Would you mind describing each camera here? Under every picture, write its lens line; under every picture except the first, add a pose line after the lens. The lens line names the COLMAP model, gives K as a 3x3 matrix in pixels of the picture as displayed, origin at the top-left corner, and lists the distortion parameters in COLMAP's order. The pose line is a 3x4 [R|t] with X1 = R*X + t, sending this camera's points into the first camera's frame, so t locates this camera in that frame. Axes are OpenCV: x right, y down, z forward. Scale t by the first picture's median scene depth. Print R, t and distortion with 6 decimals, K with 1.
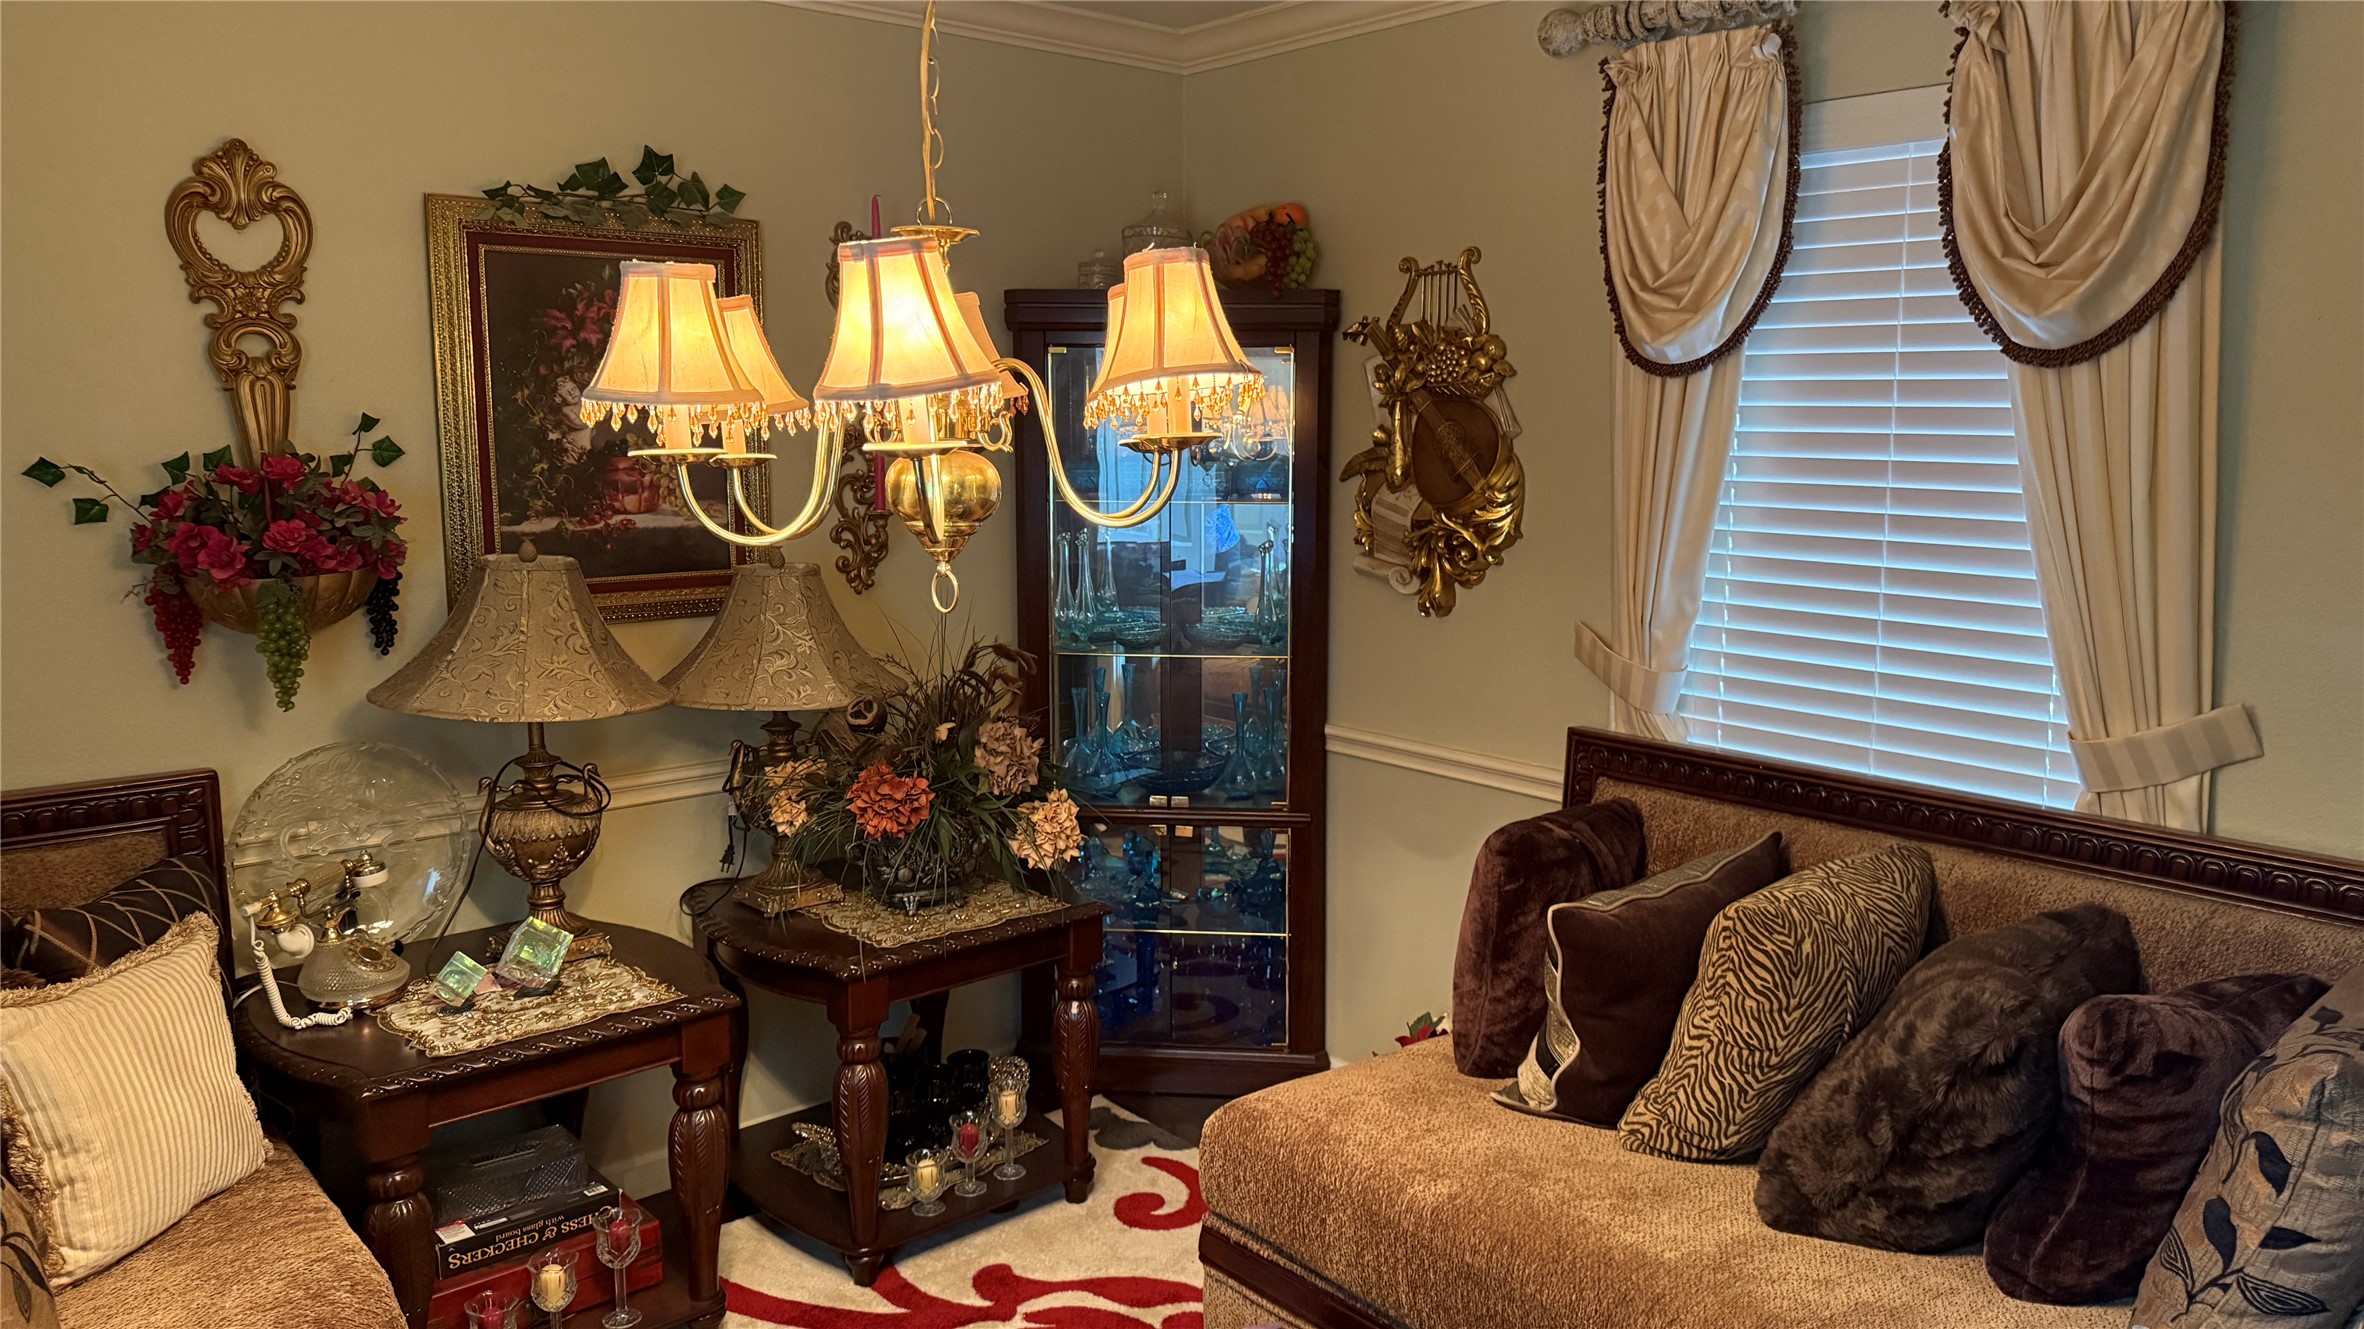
lens RADIAL K [[1686.5, 0, 1195.3], [0, 1686.5, 655.6], [0, 0, 1]] dist [0.048713, -0.037049]
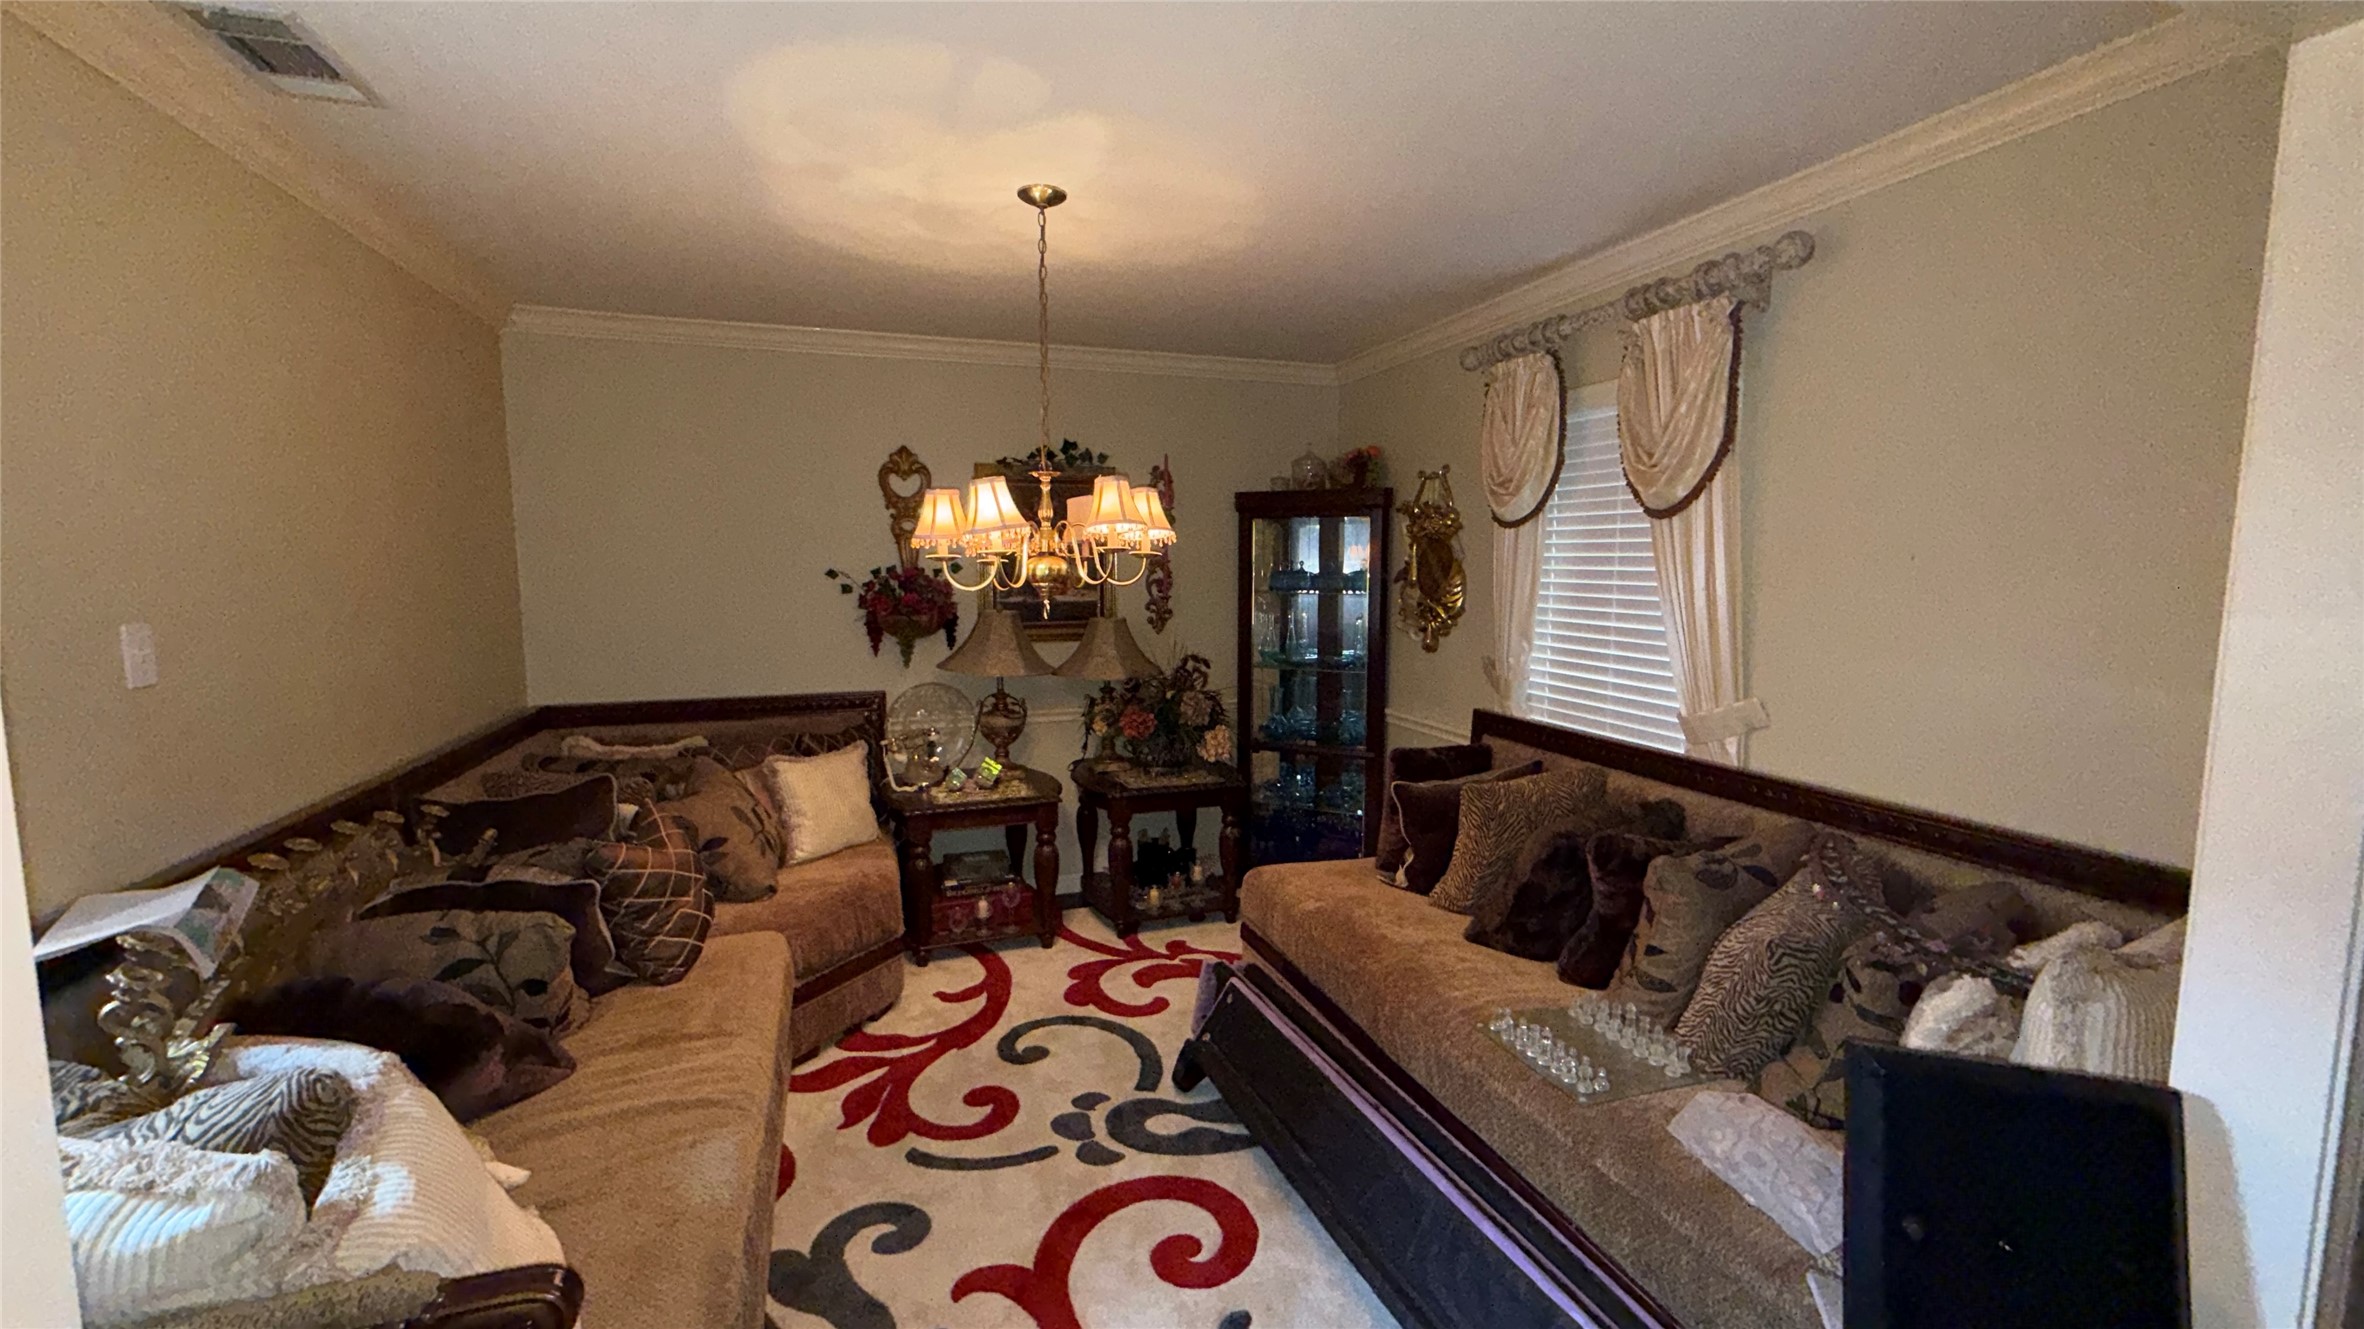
lens RADIAL K [[944.0, 0, 1177.6], [0, 944.0, 662.1], [0, 0, 1]] dist [-0.001818, -0.001724]
pose [[0.931538, 0.034913, -0.361965, 0.330348], [-0.048399, 0.998428, -0.028253, 0.041164], [0.360409, 0.043838, 0.931764, -0.153467]]
